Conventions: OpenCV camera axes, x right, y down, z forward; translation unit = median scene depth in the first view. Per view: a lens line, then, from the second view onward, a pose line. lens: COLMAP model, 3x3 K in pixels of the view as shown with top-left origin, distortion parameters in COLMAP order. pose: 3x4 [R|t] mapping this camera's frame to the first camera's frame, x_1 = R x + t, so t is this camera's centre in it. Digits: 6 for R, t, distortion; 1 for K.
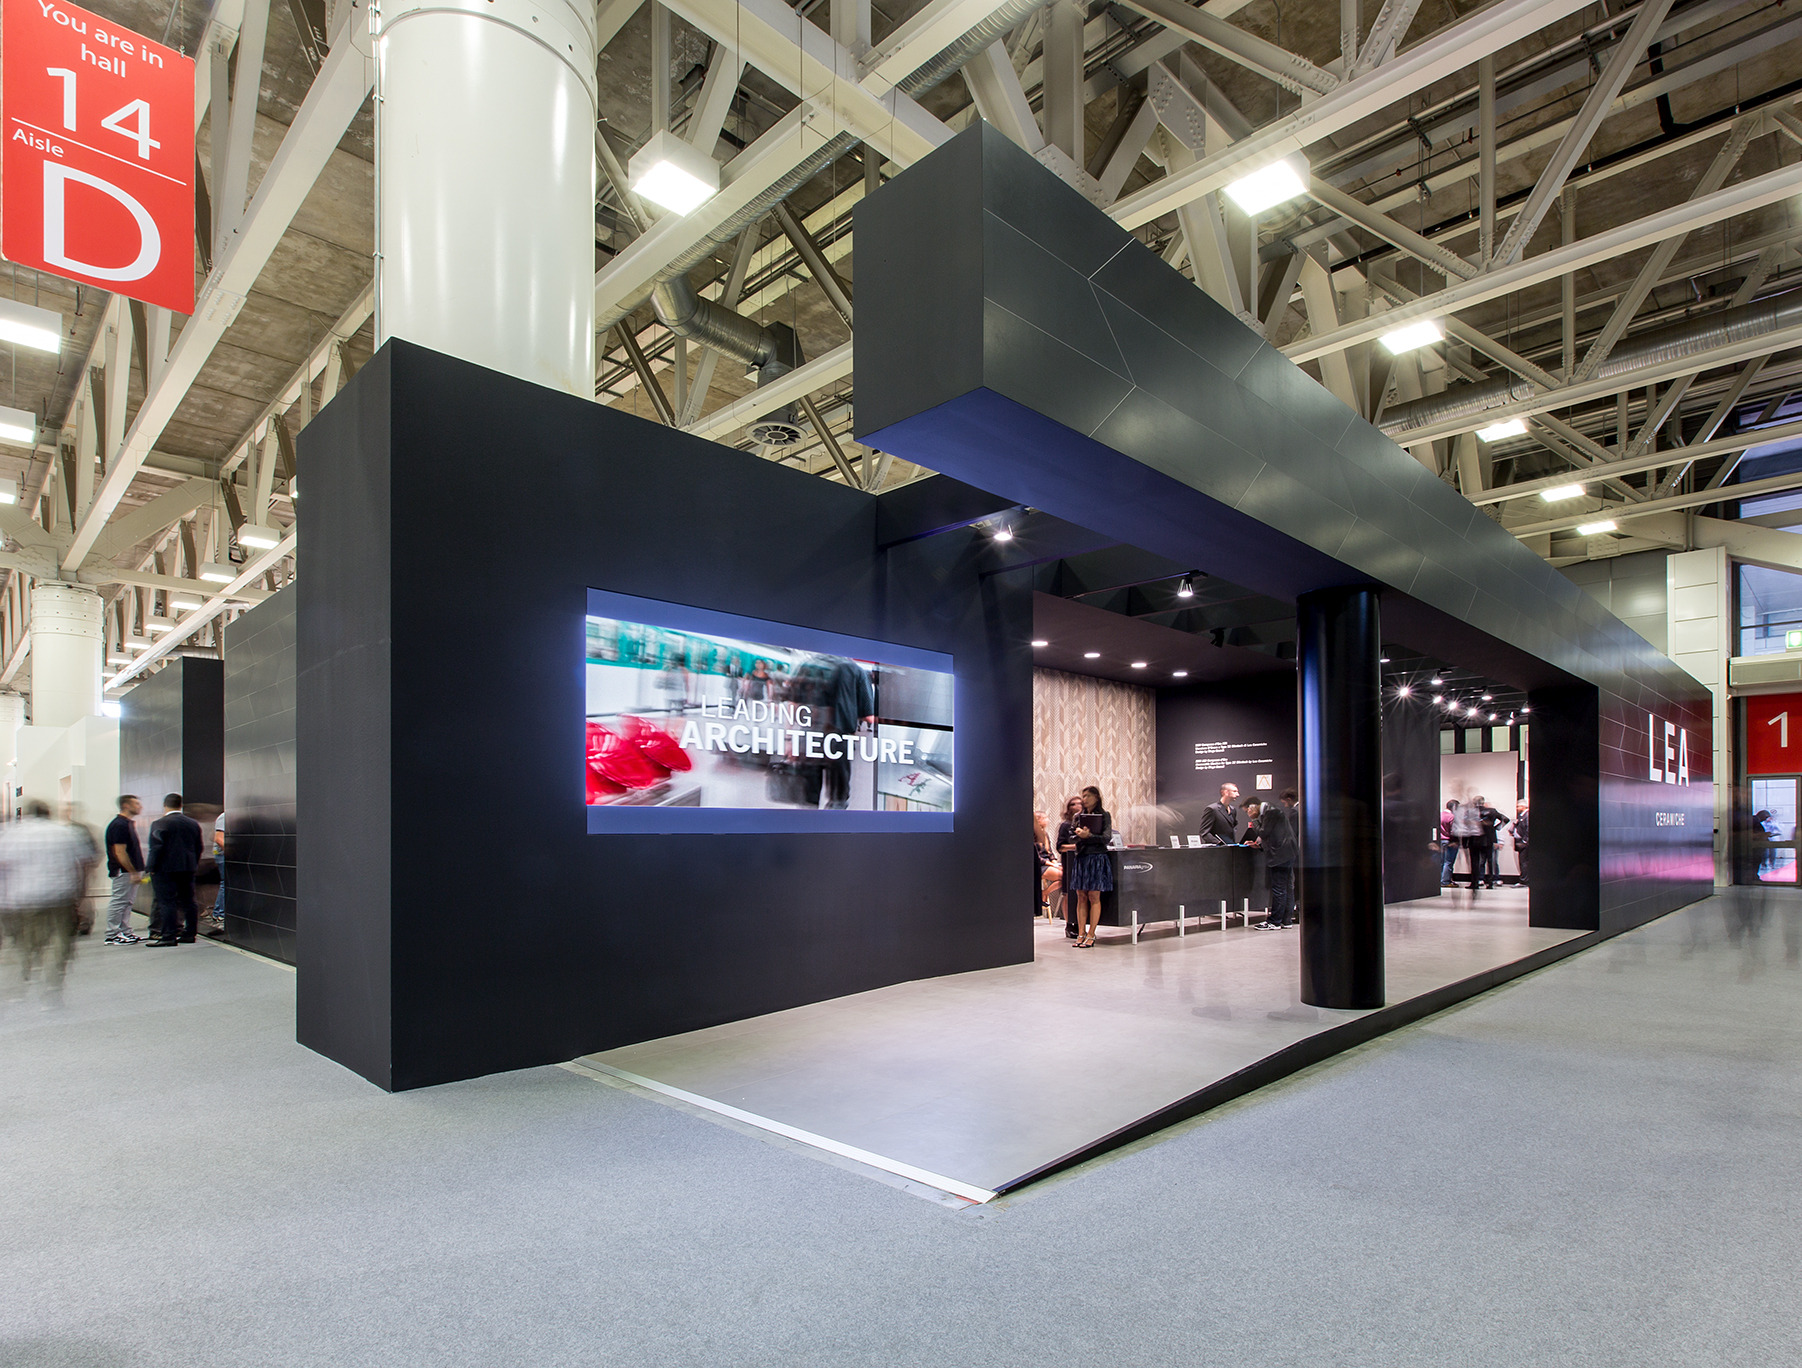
lens RADIAL K [[952.1, 0, 990.5], [0, 952.1, 723.2], [0, 0, 1]] dist [0.001173, -0.000031]
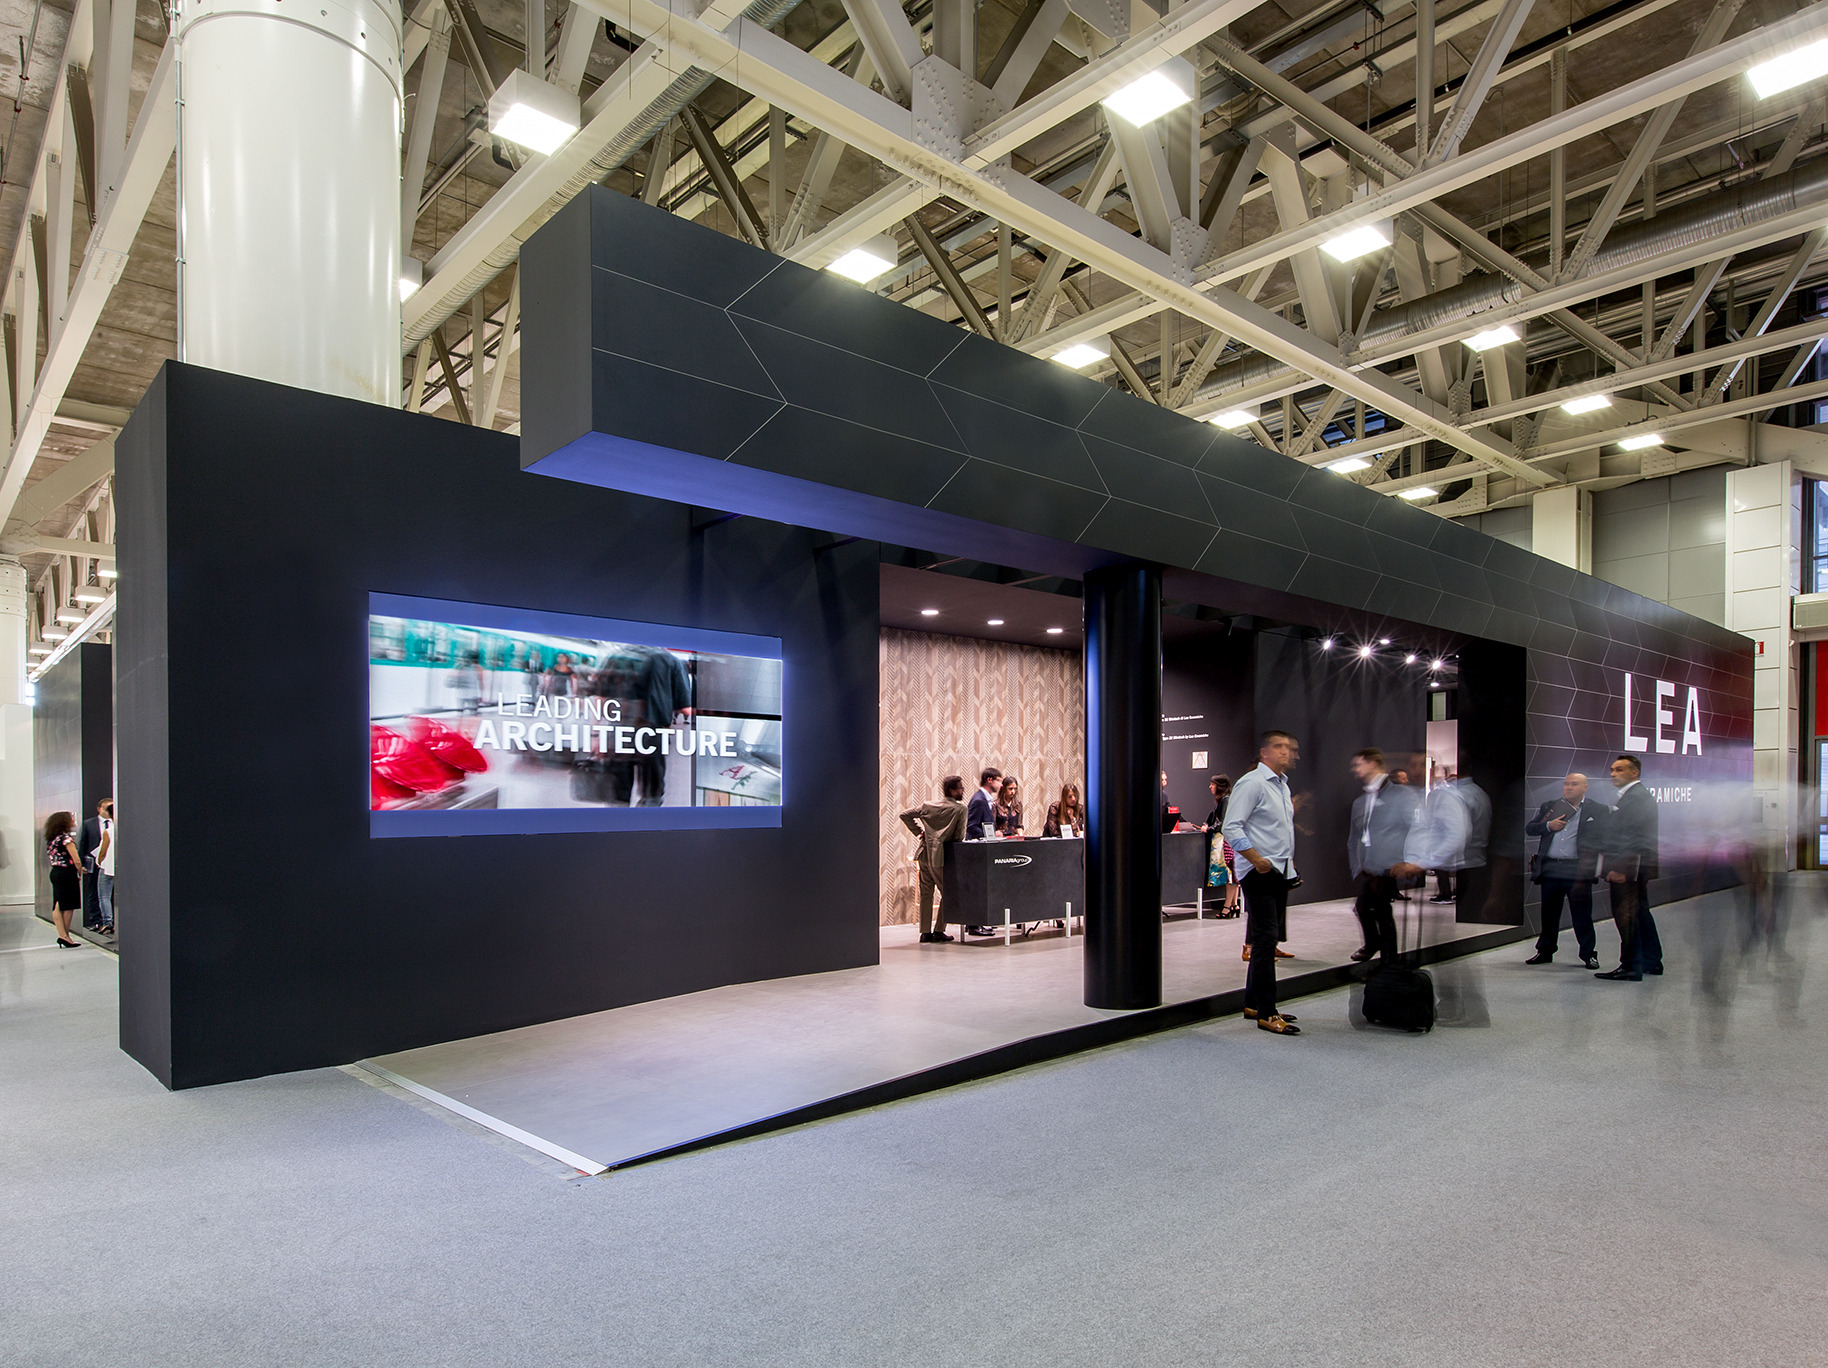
lens RADIAL K [[1141.3, 0, 914.0], [0, 1141.3, 684.0], [0, 0, 1]] dist [0.001421, 0.000170]
pose [[0.995718, -0.028302, -0.088003, 0.196905], [0.028193, 0.999599, -0.002486, -0.021323], [0.088038, -0.000005, 0.996117, -0.114545]]
